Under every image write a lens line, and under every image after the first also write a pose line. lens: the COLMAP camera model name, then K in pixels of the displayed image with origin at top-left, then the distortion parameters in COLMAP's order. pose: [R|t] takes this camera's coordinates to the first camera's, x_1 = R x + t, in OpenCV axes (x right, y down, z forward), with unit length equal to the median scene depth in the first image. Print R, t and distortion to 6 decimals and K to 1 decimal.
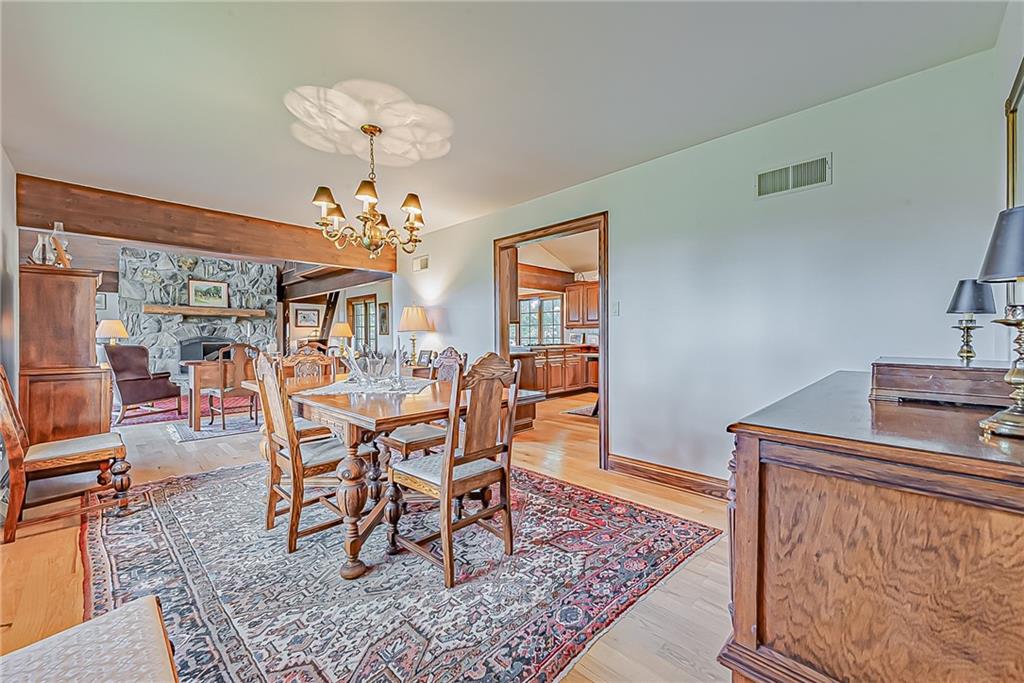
lens RADIAL K [[406.5, 0, 519.3], [0, 406.5, 338.1], [0, 0, 1]] dist [0.012871, -0.001638]
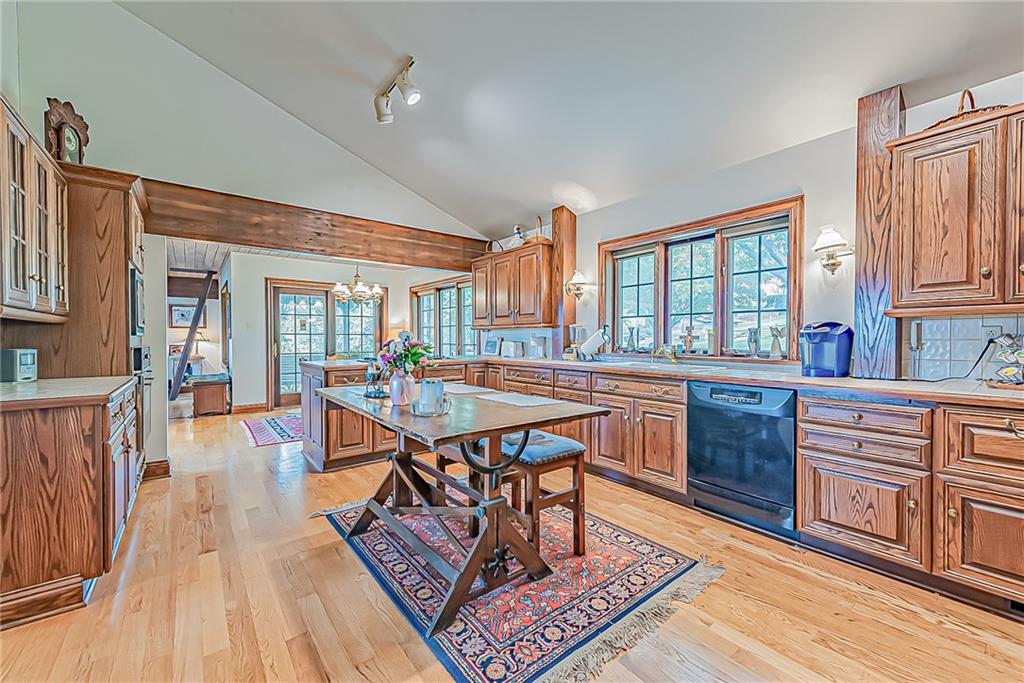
lens RADIAL K [[406.5, 0, 512.5], [0, 406.5, 342.5], [0, 0, 1]] dist [0.012871, -0.001638]
pose [[0.987305, 0.003377, -0.158801, 0.259295], [-0.002059, 0.999962, 0.008462, -0.009270], [0.158823, -0.008028, 0.987274, 0.425951]]
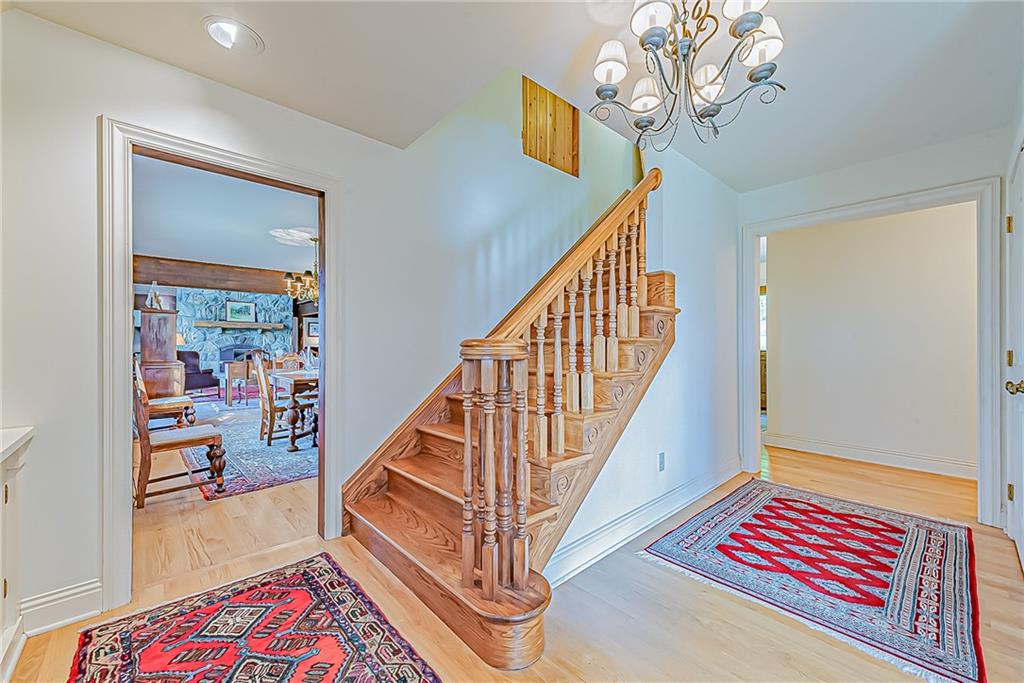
lens RADIAL K [[406.5, 0, 523.6], [0, 406.5, 342.9], [0, 0, 1]] dist [0.012871, -0.001638]
pose [[0.998604, 0.002570, -0.052758, 0.222563], [-0.002860, 0.999981, -0.005431, -0.004200], [0.052743, 0.005574, 0.998593, -0.268661]]
